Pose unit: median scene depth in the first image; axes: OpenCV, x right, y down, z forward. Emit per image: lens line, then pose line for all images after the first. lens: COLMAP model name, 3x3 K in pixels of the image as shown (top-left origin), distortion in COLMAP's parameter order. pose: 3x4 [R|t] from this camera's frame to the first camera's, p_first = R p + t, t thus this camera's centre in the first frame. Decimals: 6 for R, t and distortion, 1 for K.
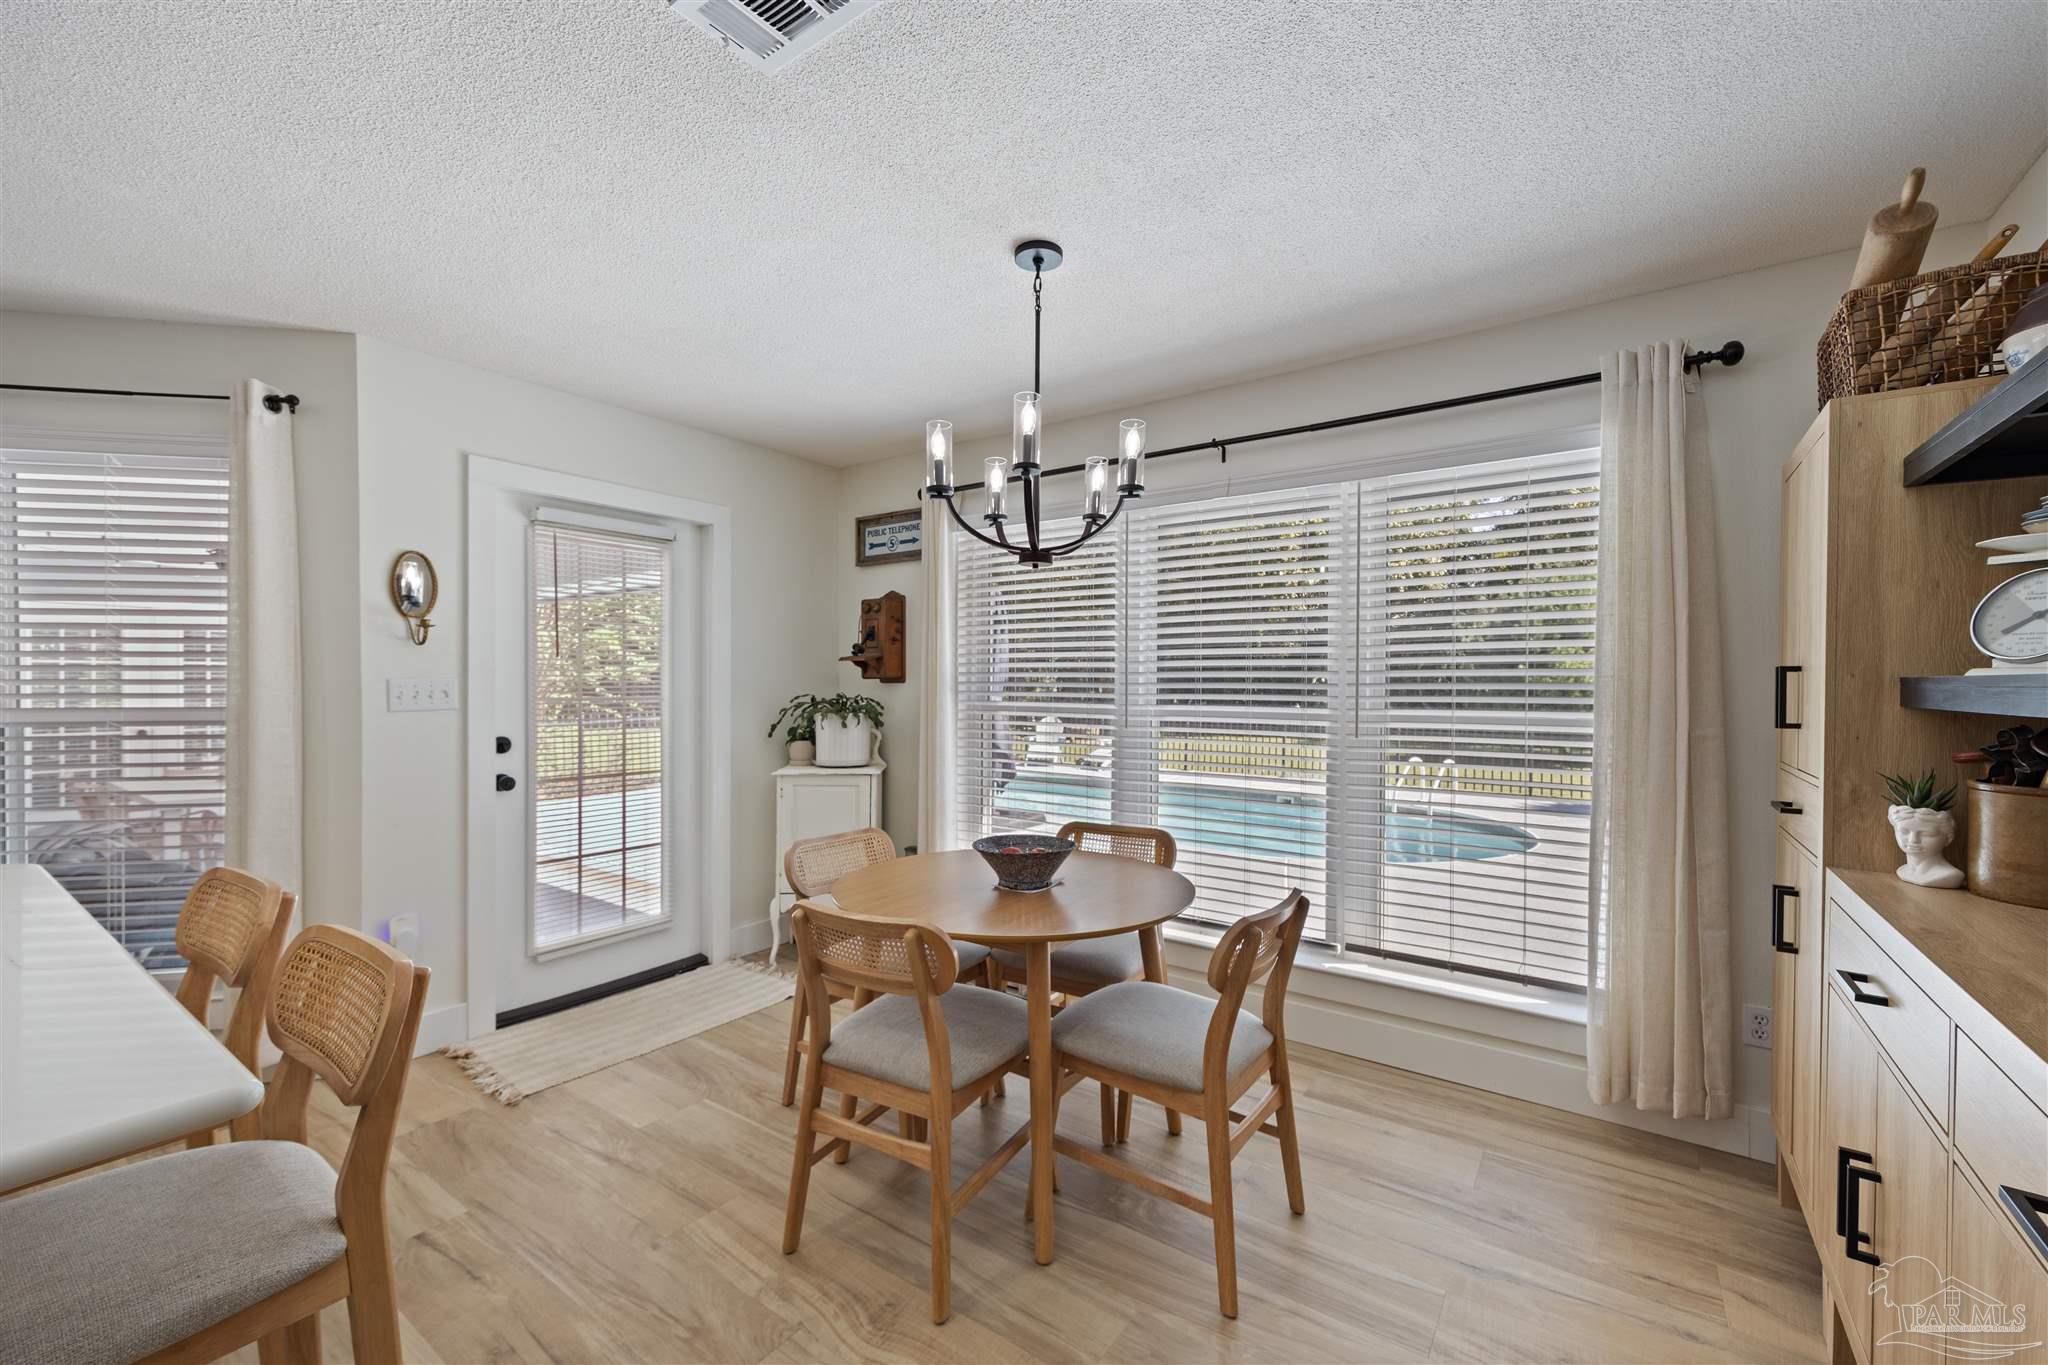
lens RADIAL K [[828.4, 0, 1018.5], [0, 828.4, 687.3], [0, 0, 1]] dist [0.011413, -0.000838]
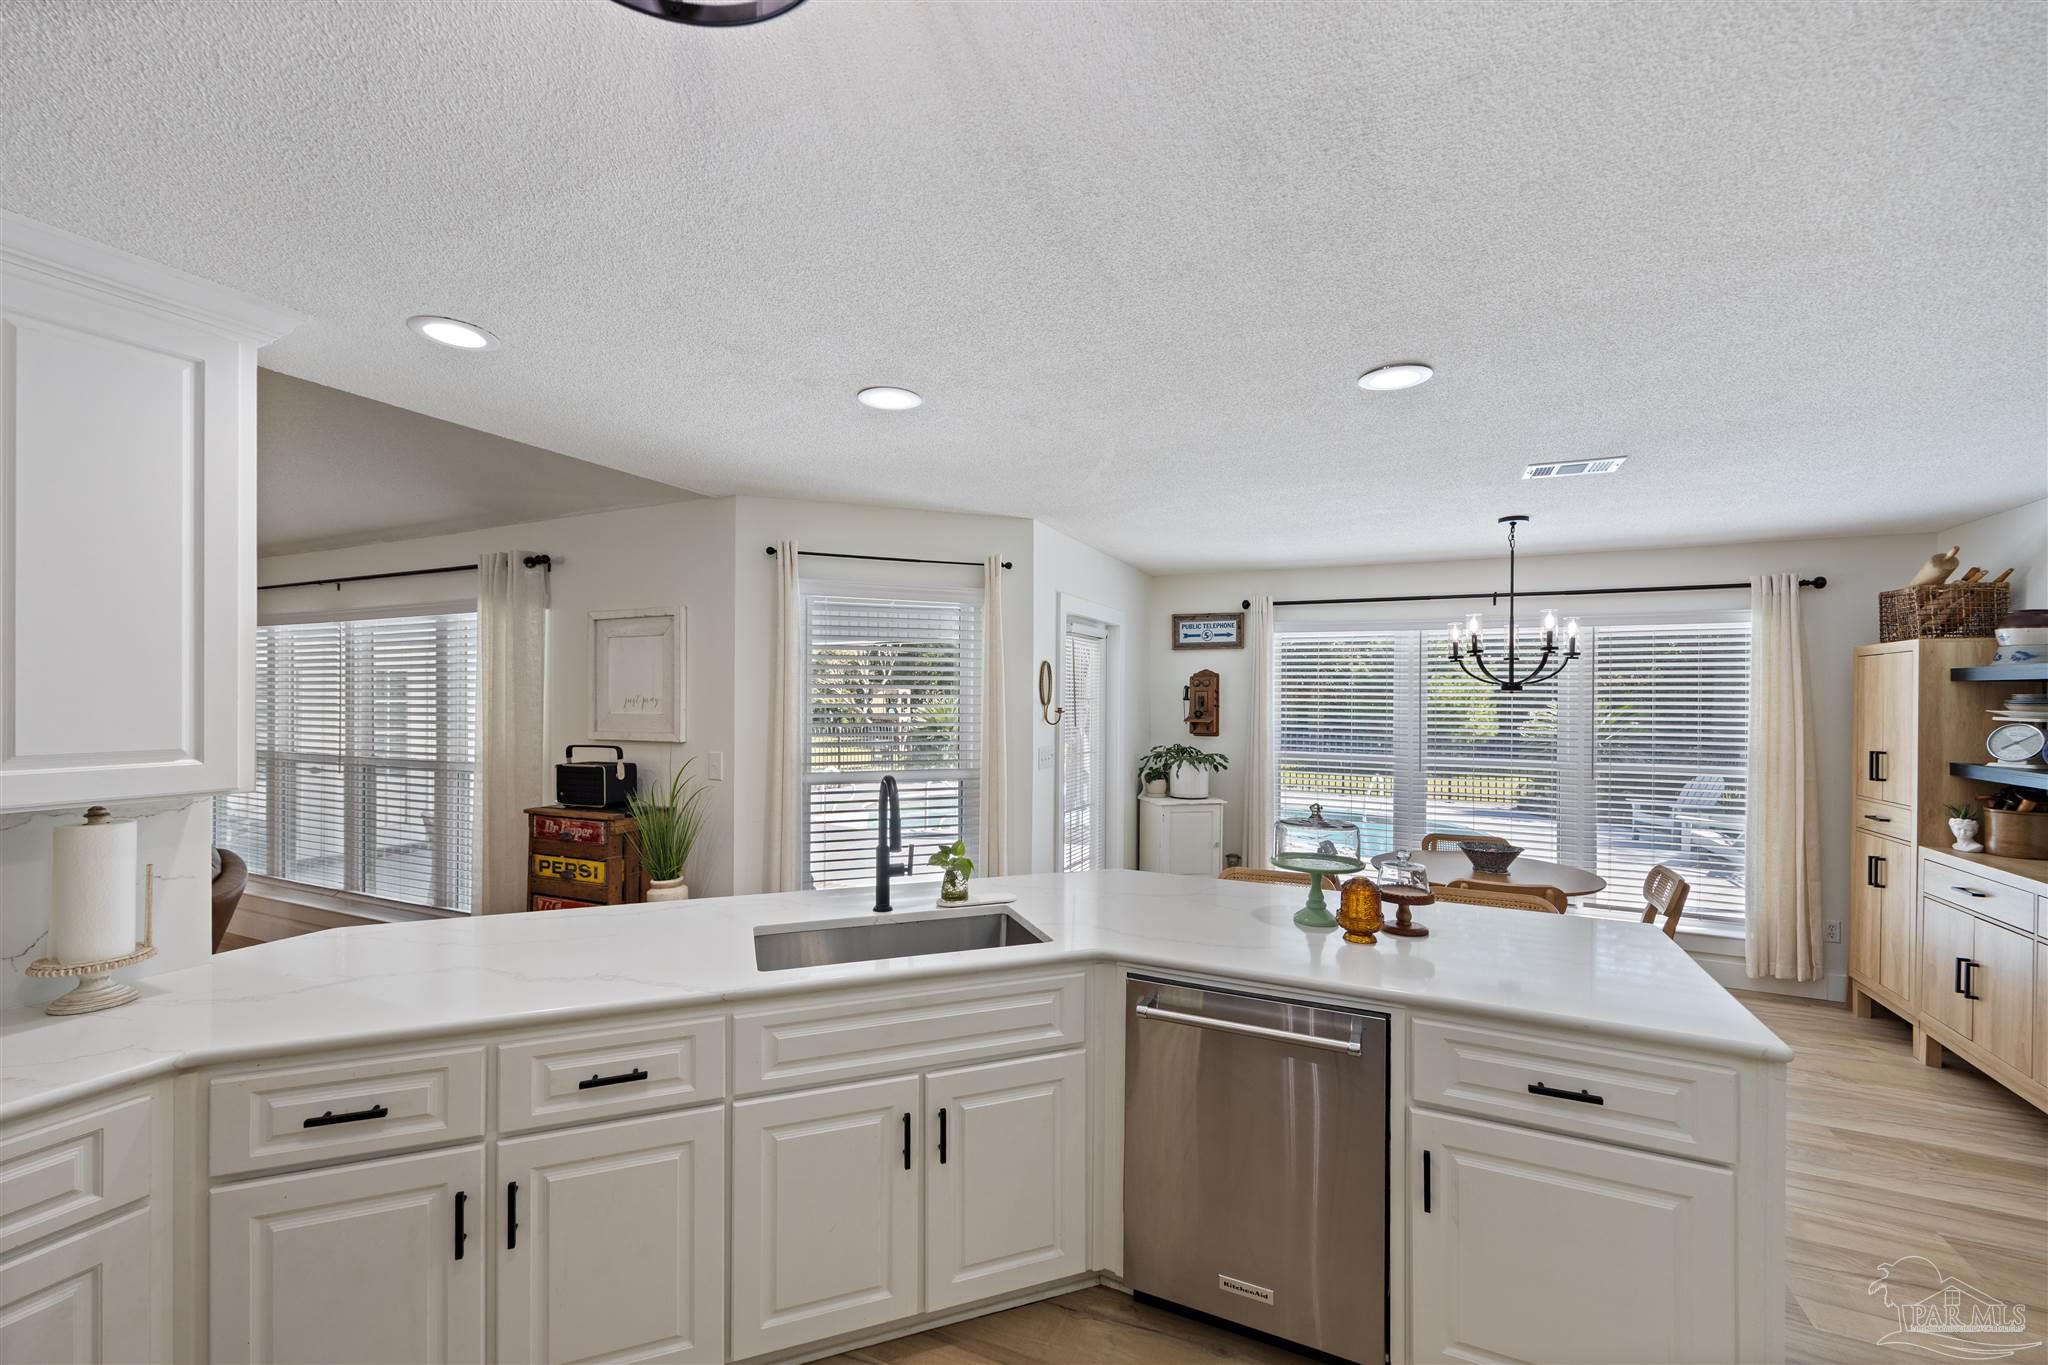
lens RADIAL K [[828.4, 0, 1024.9], [0, 828.4, 694.9], [0, 0, 1]] dist [0.011413, -0.000838]
pose [[0.983906, 0.006589, 0.178563, -1.257598], [-0.005445, 0.999961, -0.006895, -0.113412], [-0.178601, 0.005812, 0.983904, -0.552336]]
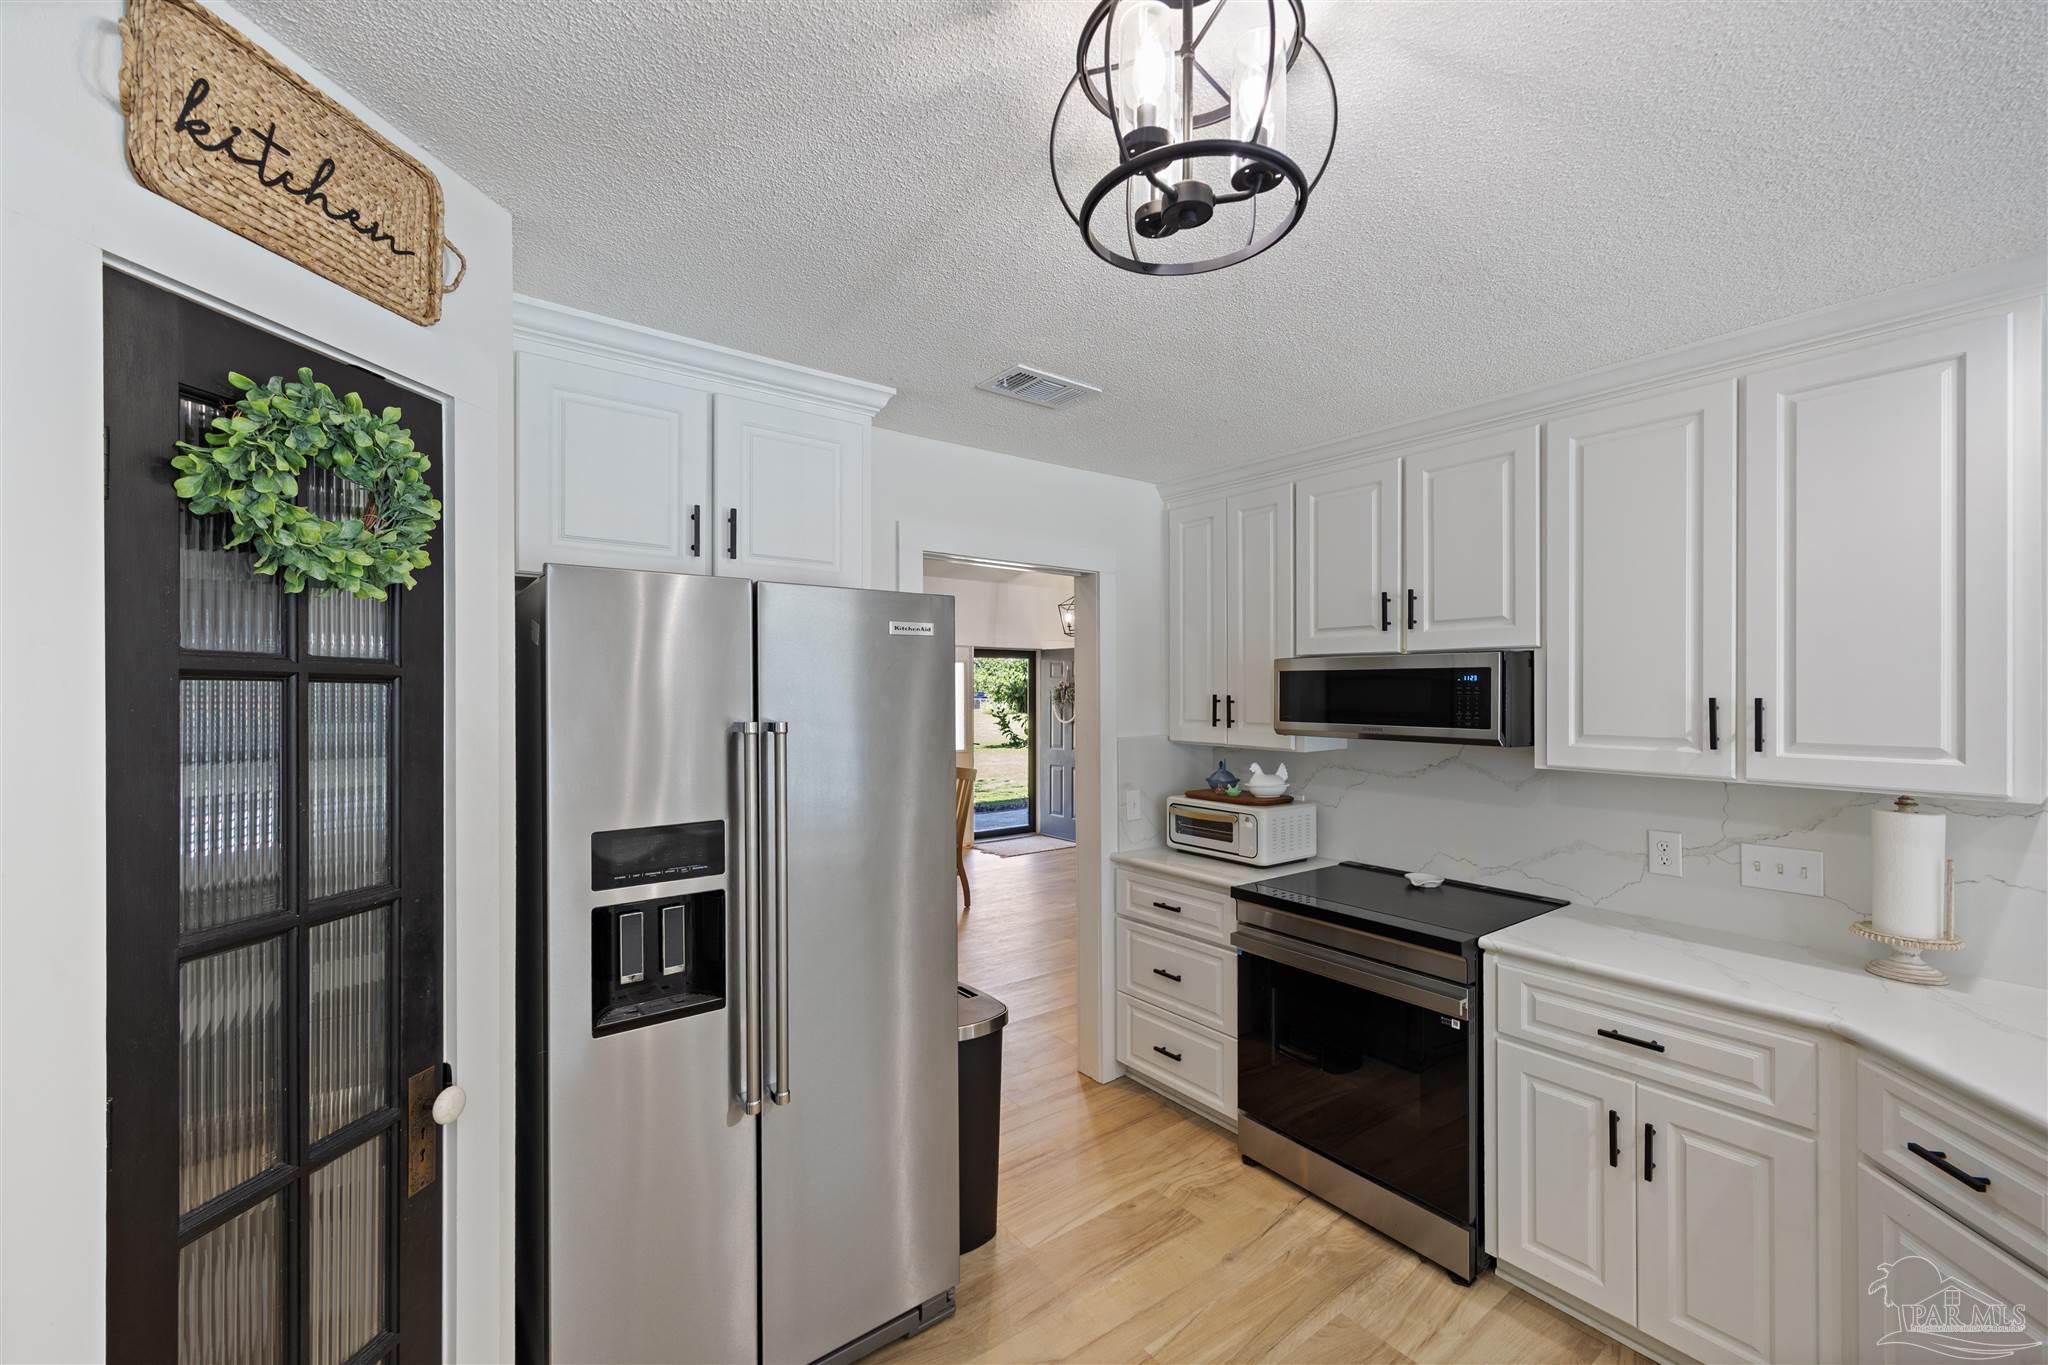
lens RADIAL K [[828.4, 0, 1022.3], [0, 828.4, 684.5], [0, 0, 1]] dist [0.011413, -0.000838]
pose [[-0.320401, -0.005981, -0.947263, -0.872522], [-0.003739, 0.999980, -0.005049, -0.116520], [0.947274, 0.001924, -0.320417, -0.216157]]
